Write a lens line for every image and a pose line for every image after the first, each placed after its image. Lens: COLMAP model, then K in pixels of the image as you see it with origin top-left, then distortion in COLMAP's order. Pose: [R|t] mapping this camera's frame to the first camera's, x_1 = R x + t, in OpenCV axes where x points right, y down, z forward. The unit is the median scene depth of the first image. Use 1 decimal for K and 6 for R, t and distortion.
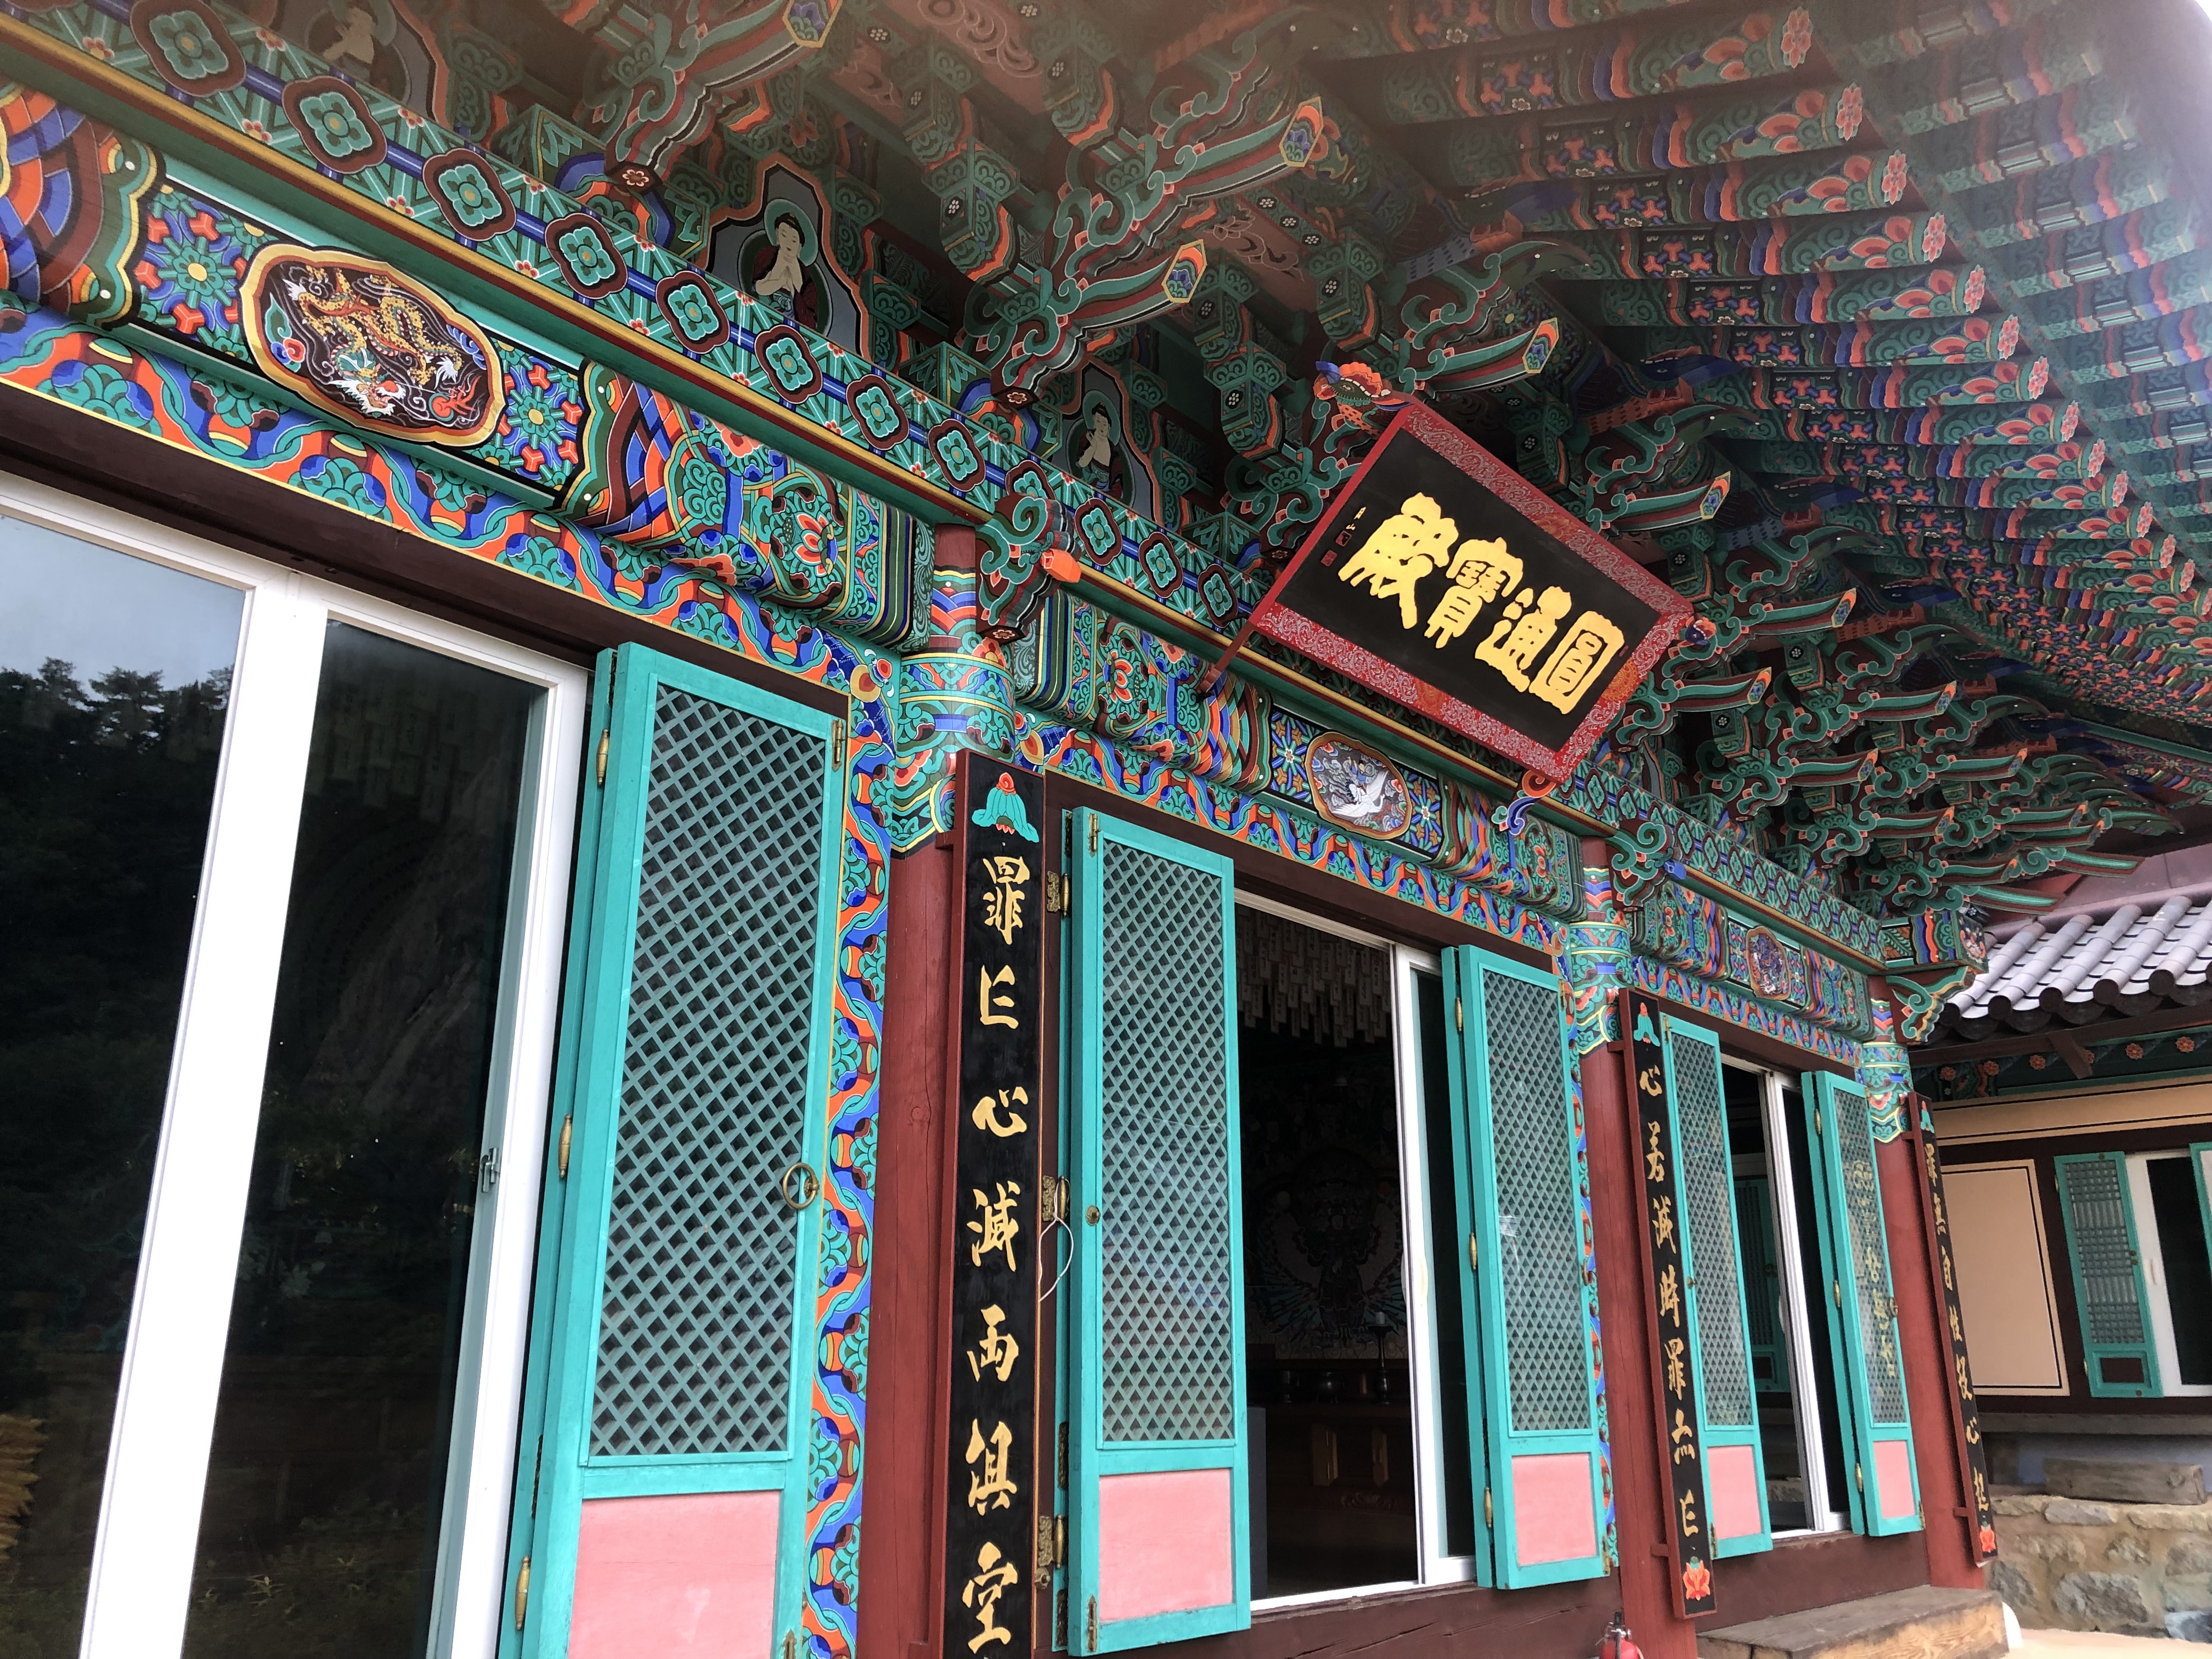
lens RADIAL K [[1956.3, 0, 1105.2], [0, 1956.3, 683.7], [0, 0, 1]] dist [-0.085016, 0.312830]
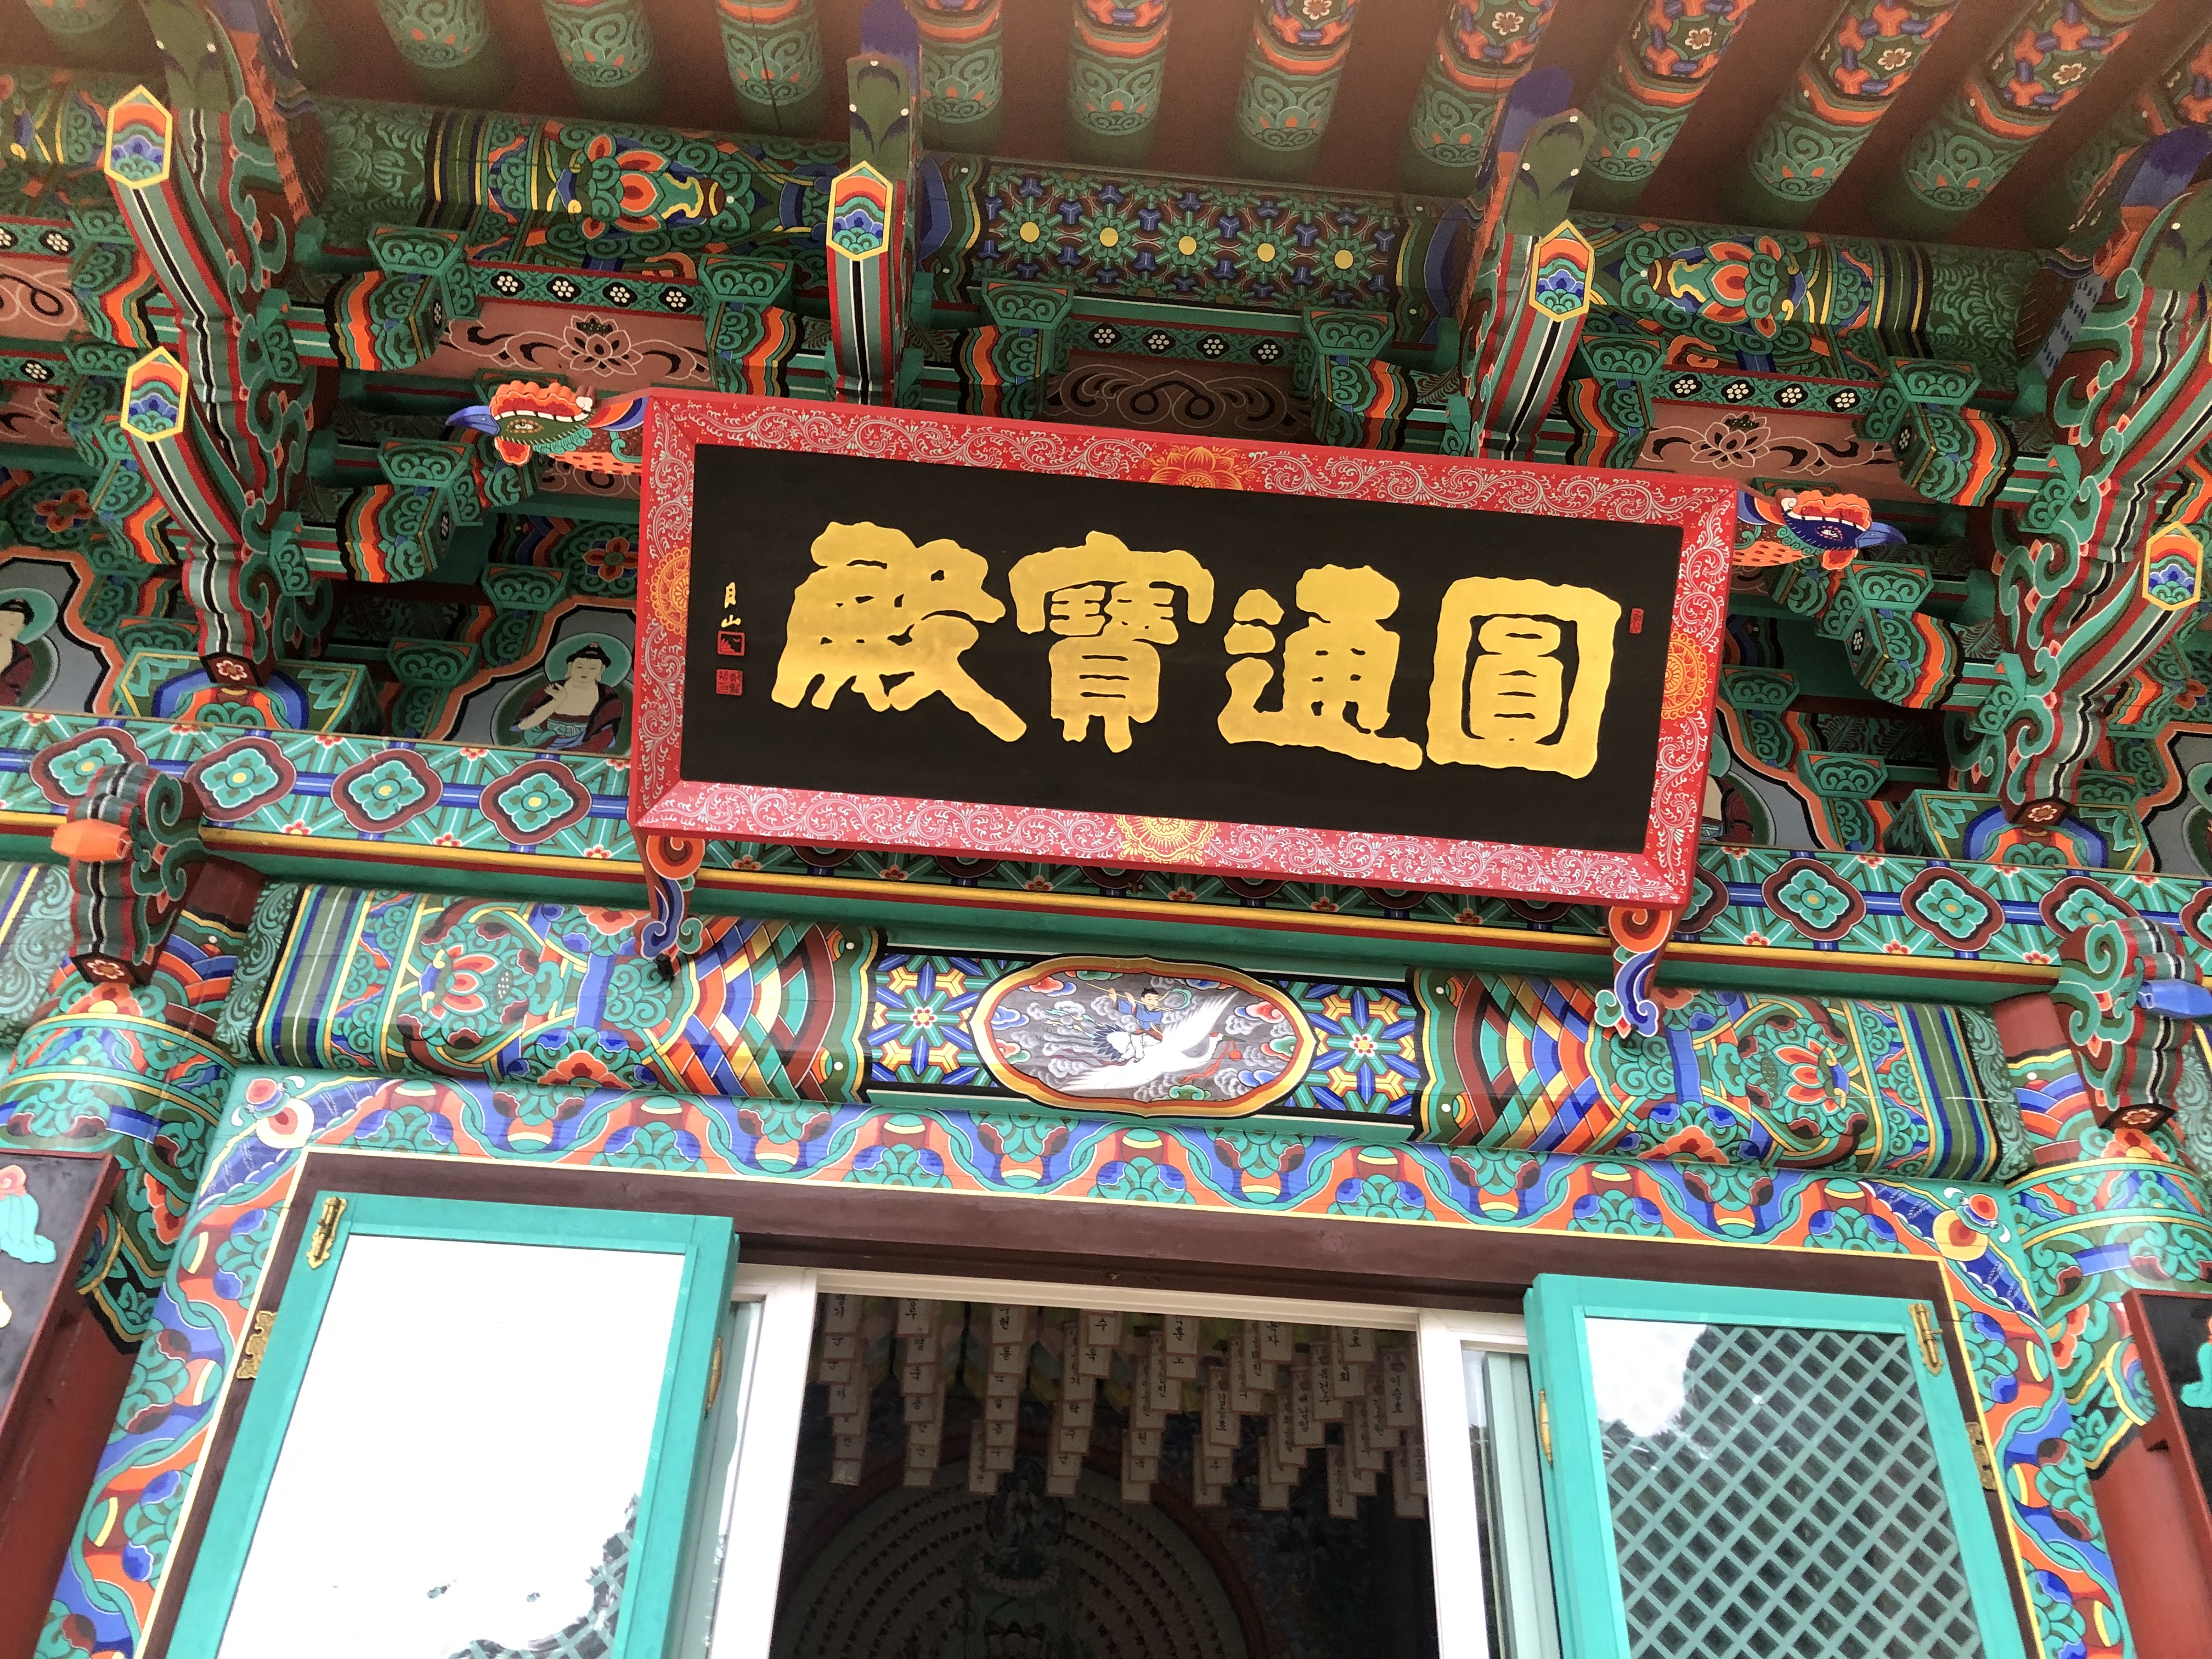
lens RADIAL K [[1956.3, 0, 1105.2], [0, 1956.3, 683.7], [0, 0, 1]] dist [-0.085016, 0.312830]
pose [[0.686479, -0.459914, -0.563227, 0.409574], [0.220253, 0.869698, -0.441717, 0.177905], [0.692990, 0.179177, 0.698327, 0.482227]]
